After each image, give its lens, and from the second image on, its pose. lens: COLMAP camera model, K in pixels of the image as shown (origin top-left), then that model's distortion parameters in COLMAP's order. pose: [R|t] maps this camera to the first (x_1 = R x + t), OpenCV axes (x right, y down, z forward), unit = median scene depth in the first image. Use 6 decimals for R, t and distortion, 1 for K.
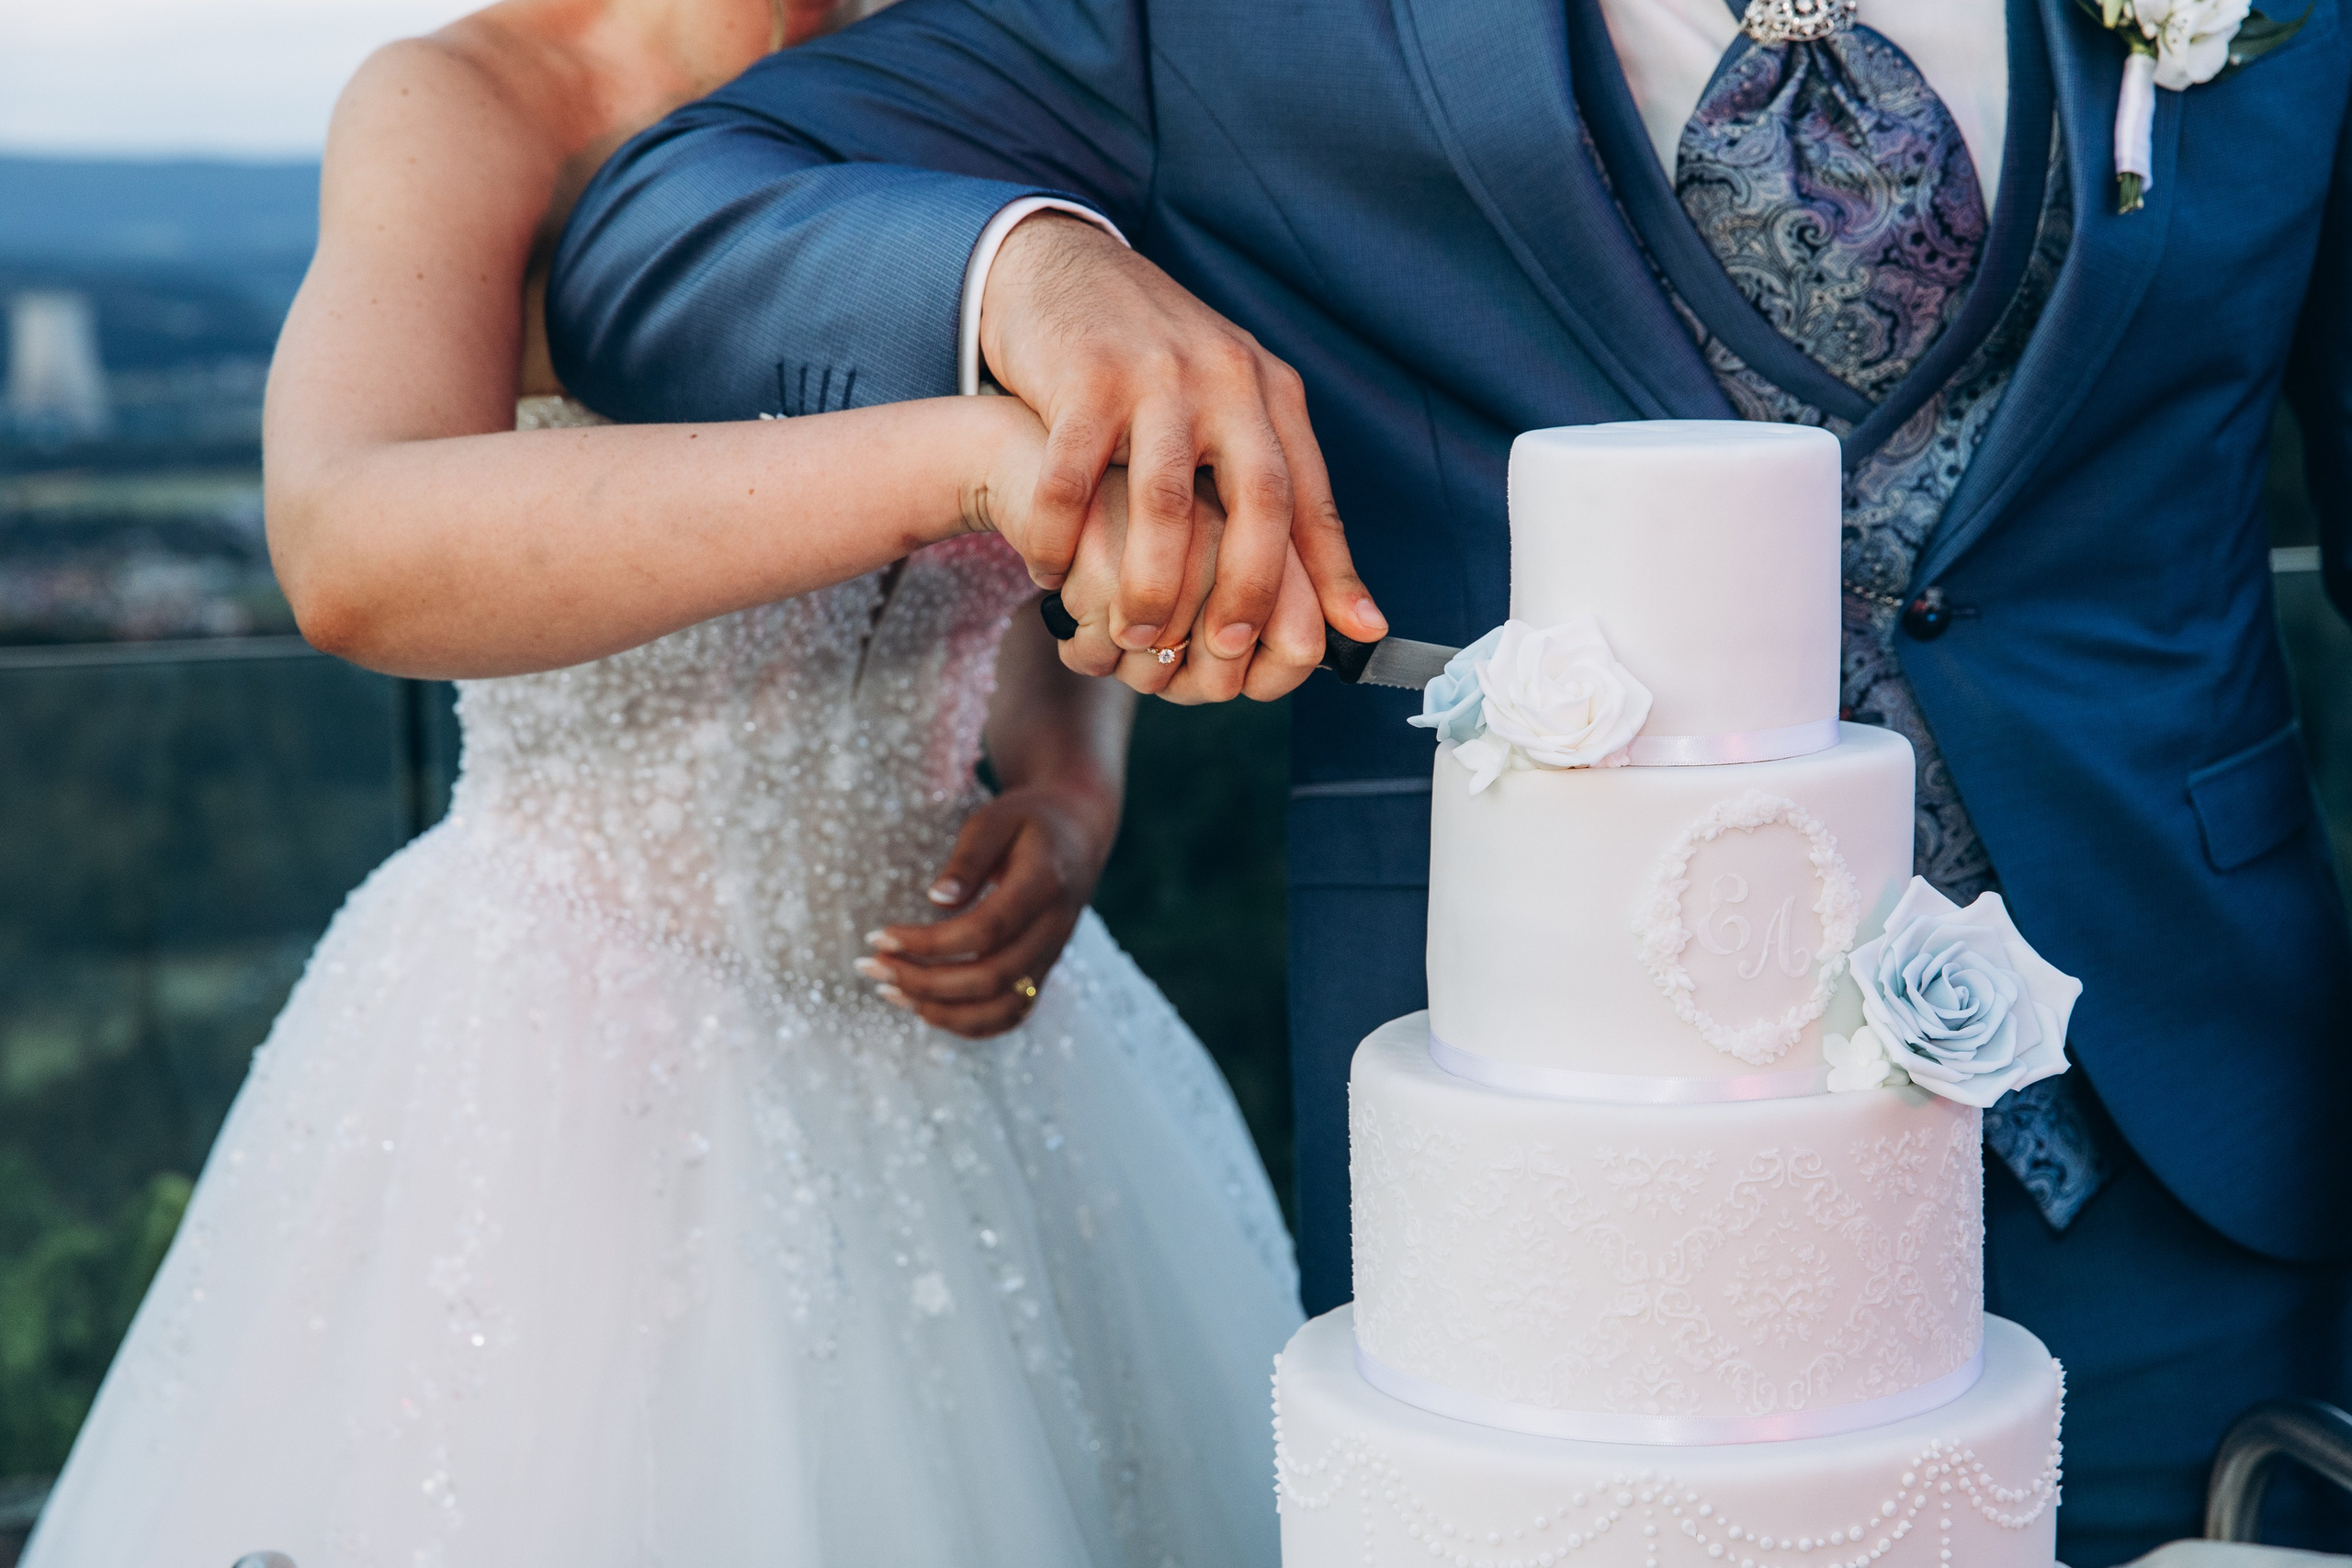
lens RADIAL K [[4535.5, 0, 1166.2], [0, 4535.5, 792.6], [0, 0, 1]] dist [0.008429, 0.000000]
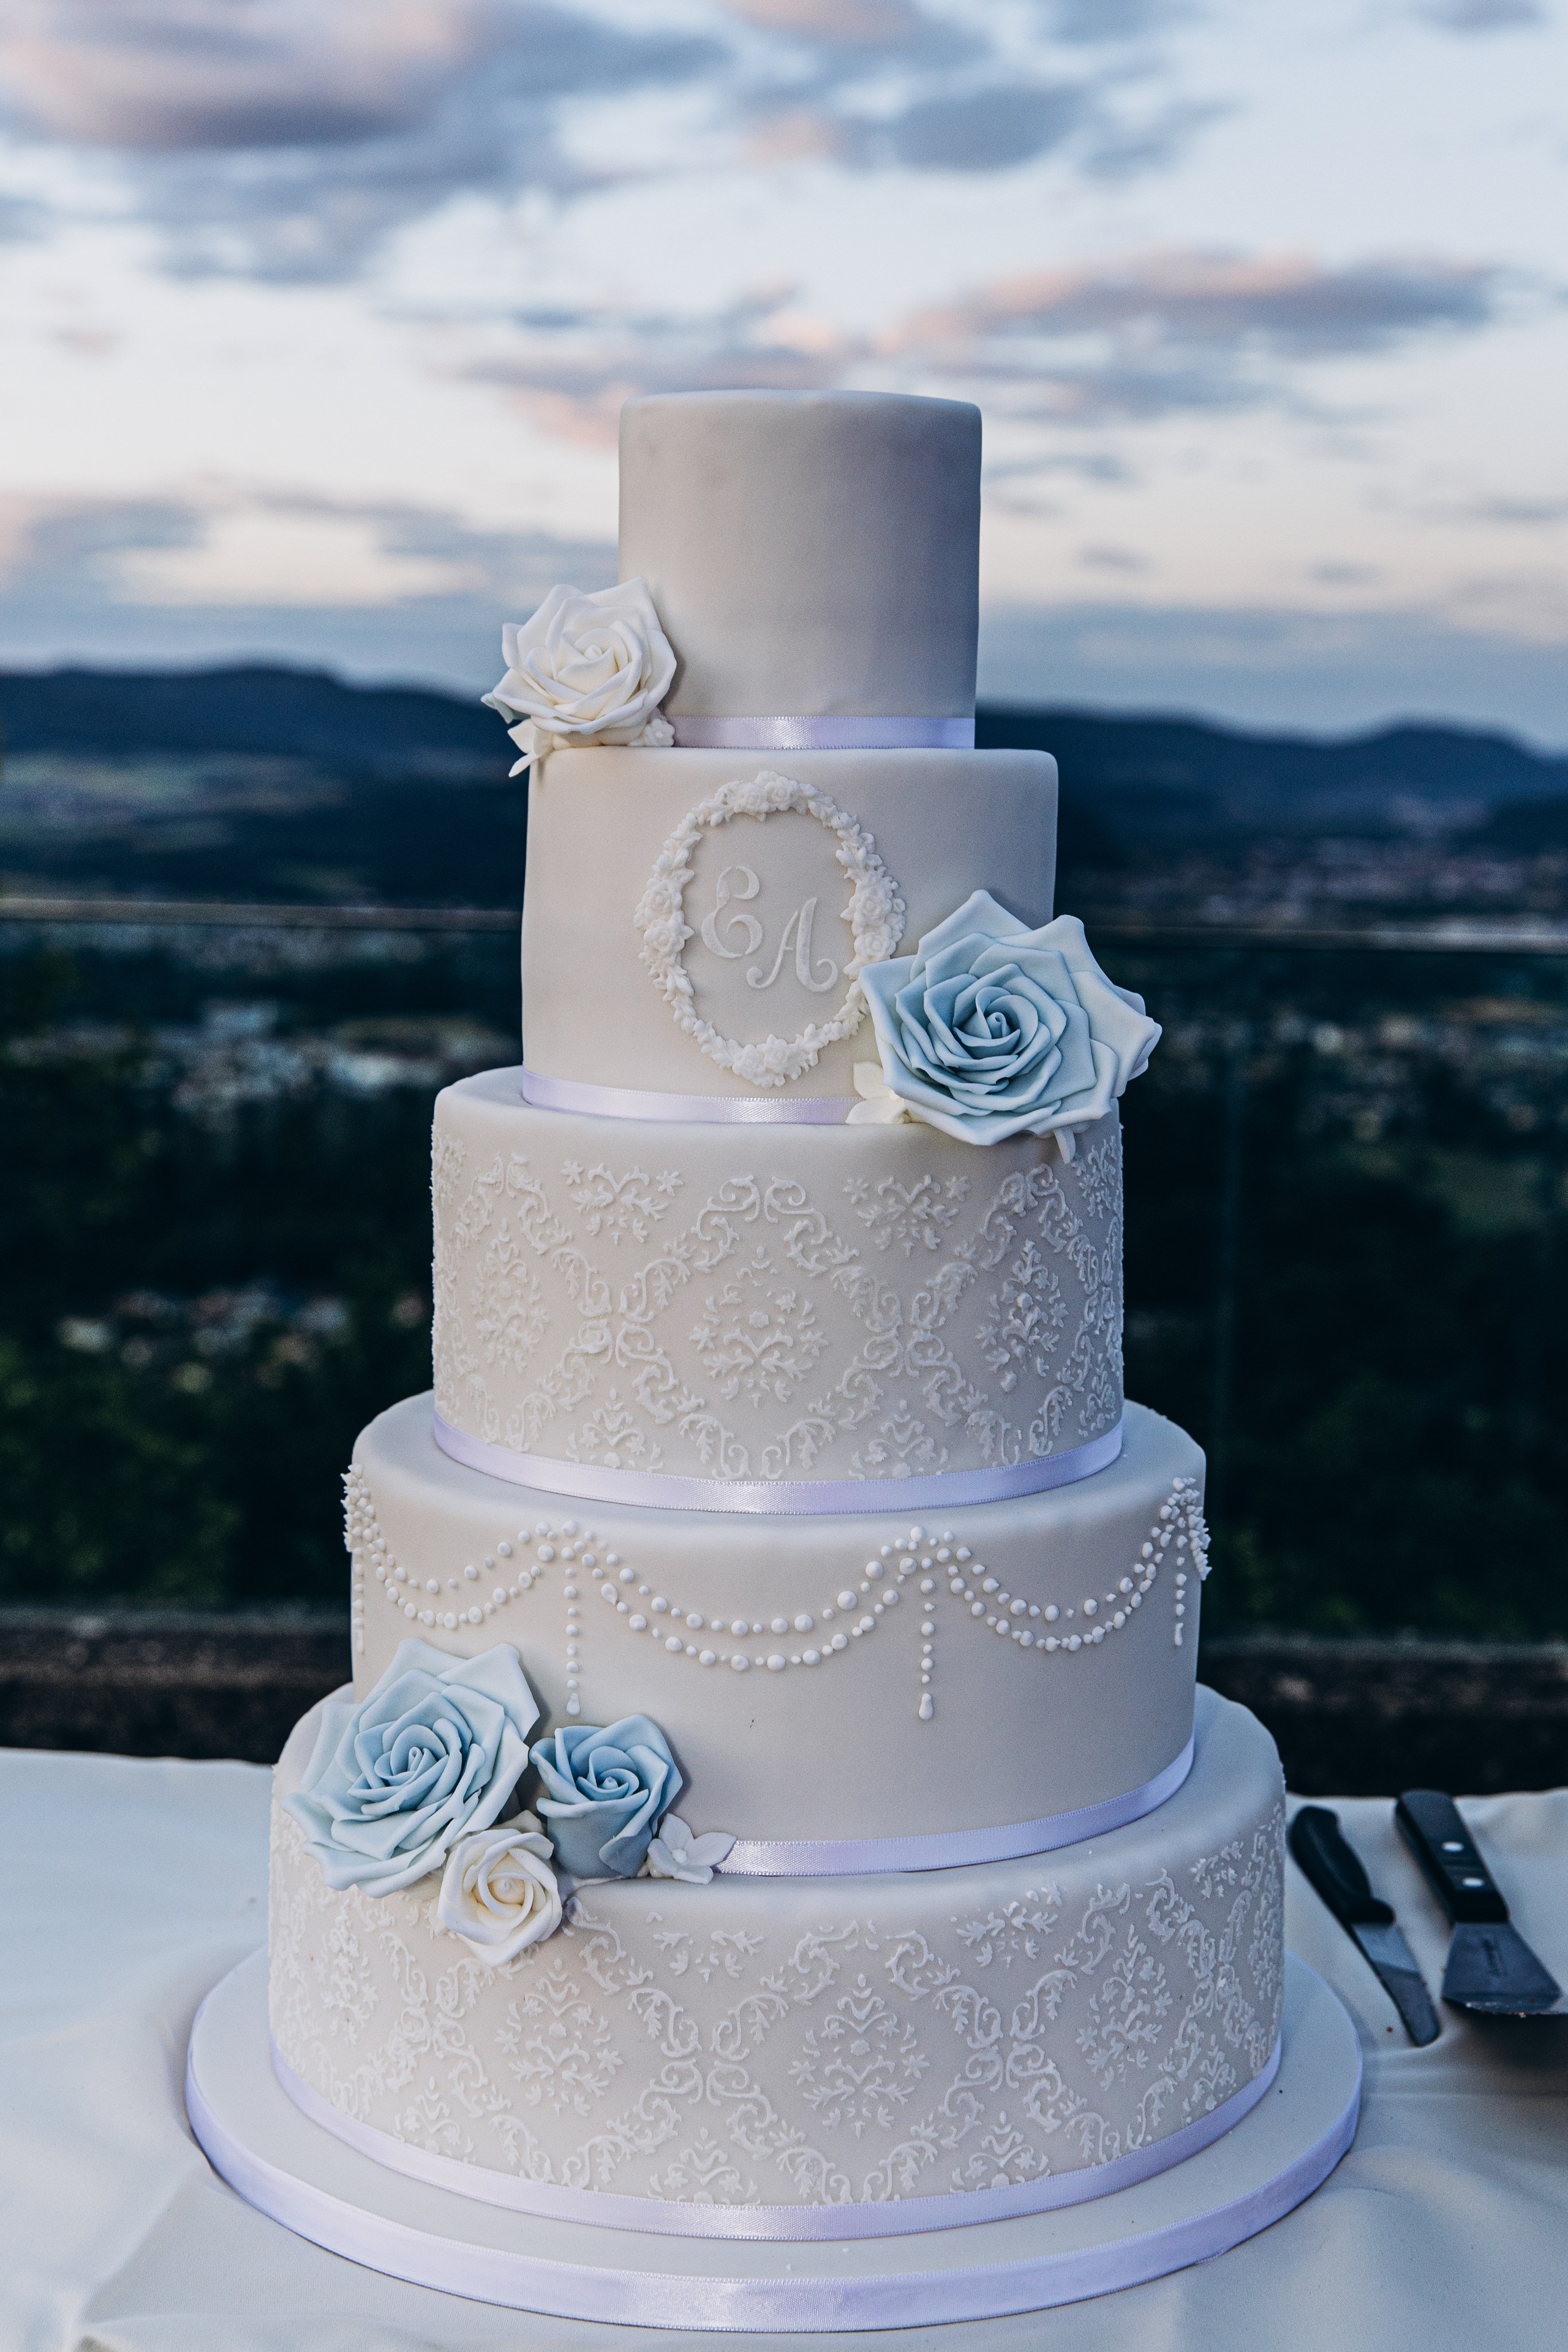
lens RADIAL K [[3390.8, 0, 801.7], [0, 3390.8, 1168.1], [0, 0, 1]] dist [0.071742, 0.000000]
pose [[0.950549, 0.073242, -0.301815, 0.339645], [-0.078160, 0.996932, -0.004233, 0.078356], [0.300579, 0.027614, 0.953357, 0.373325]]
